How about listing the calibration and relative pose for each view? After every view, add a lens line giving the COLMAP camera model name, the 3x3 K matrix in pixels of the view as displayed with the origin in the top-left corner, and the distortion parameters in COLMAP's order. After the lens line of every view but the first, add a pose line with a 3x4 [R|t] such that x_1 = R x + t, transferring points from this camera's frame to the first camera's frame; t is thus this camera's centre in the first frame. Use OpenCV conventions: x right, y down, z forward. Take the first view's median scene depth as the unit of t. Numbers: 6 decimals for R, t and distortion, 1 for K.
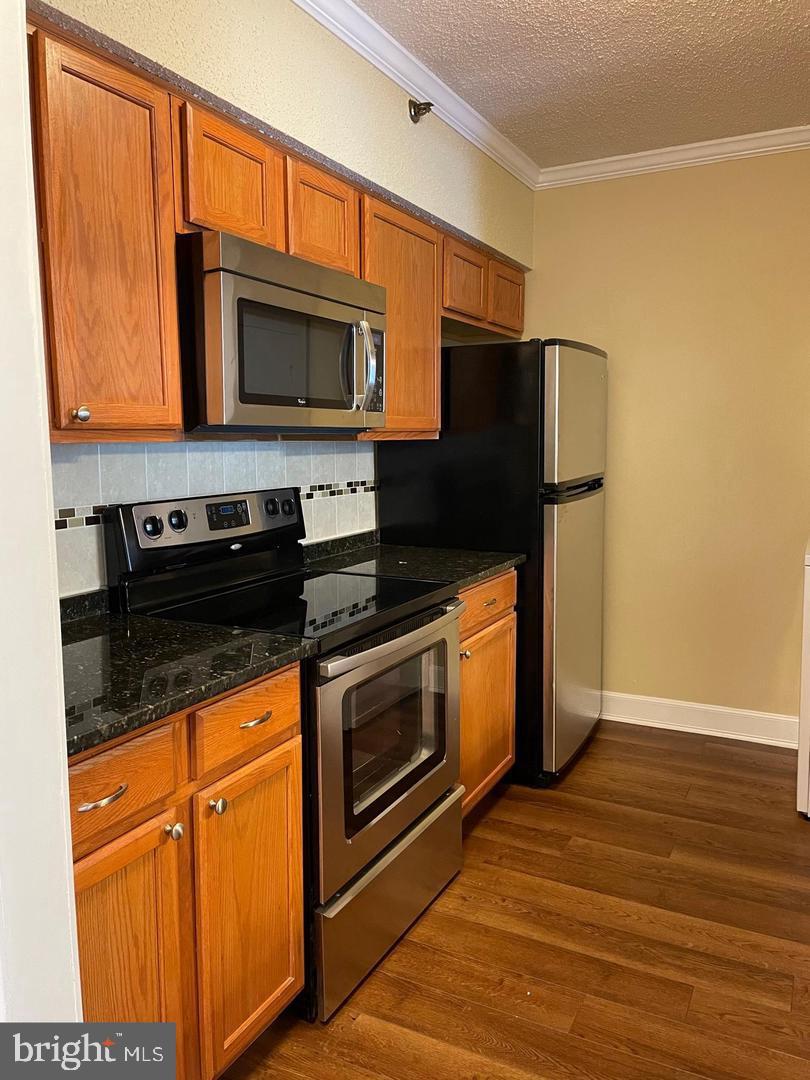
lens RADIAL K [[824.9, 0, 403.4], [0, 824.9, 537.1], [0, 0, 1]] dist [0.008829, -0.034466]
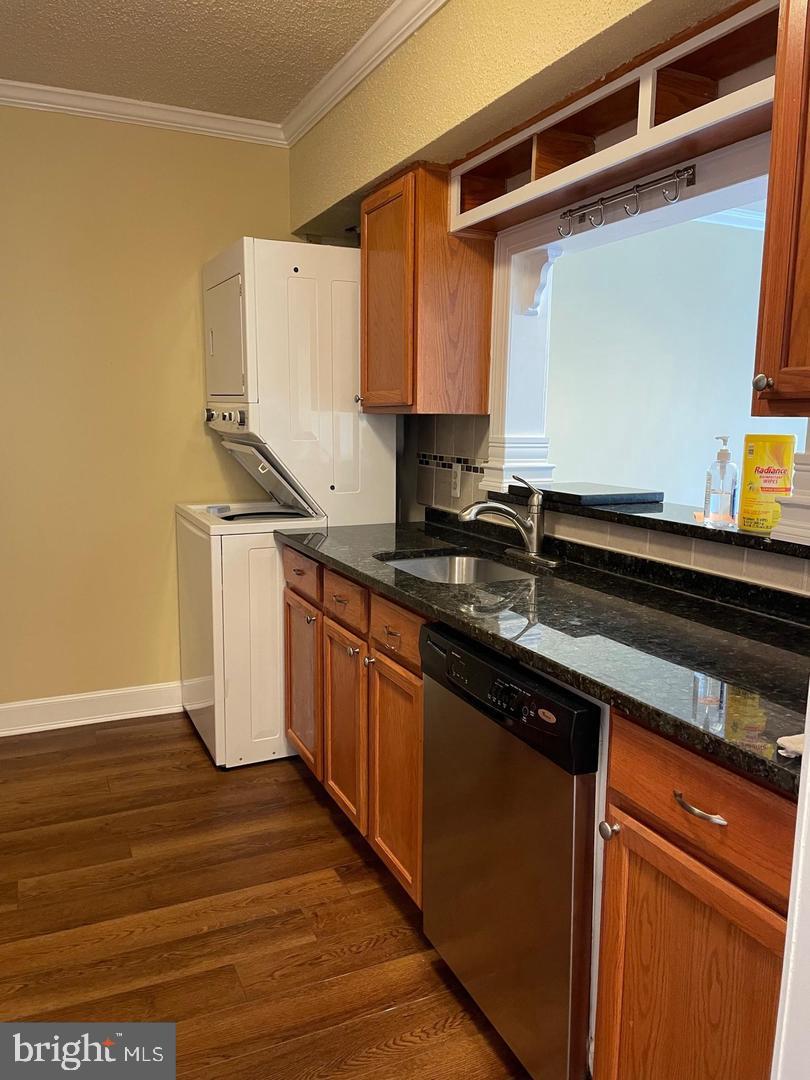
lens RADIAL K [[824.9, 0, 402.7], [0, 824.9, 540.3], [0, 0, 1]] dist [0.008829, -0.034466]
pose [[0.617299, -0.119137, 0.777656, -0.207035], [0.095400, 0.992509, 0.076325, -0.017103], [-0.780923, 0.027073, 0.624040, 0.179744]]
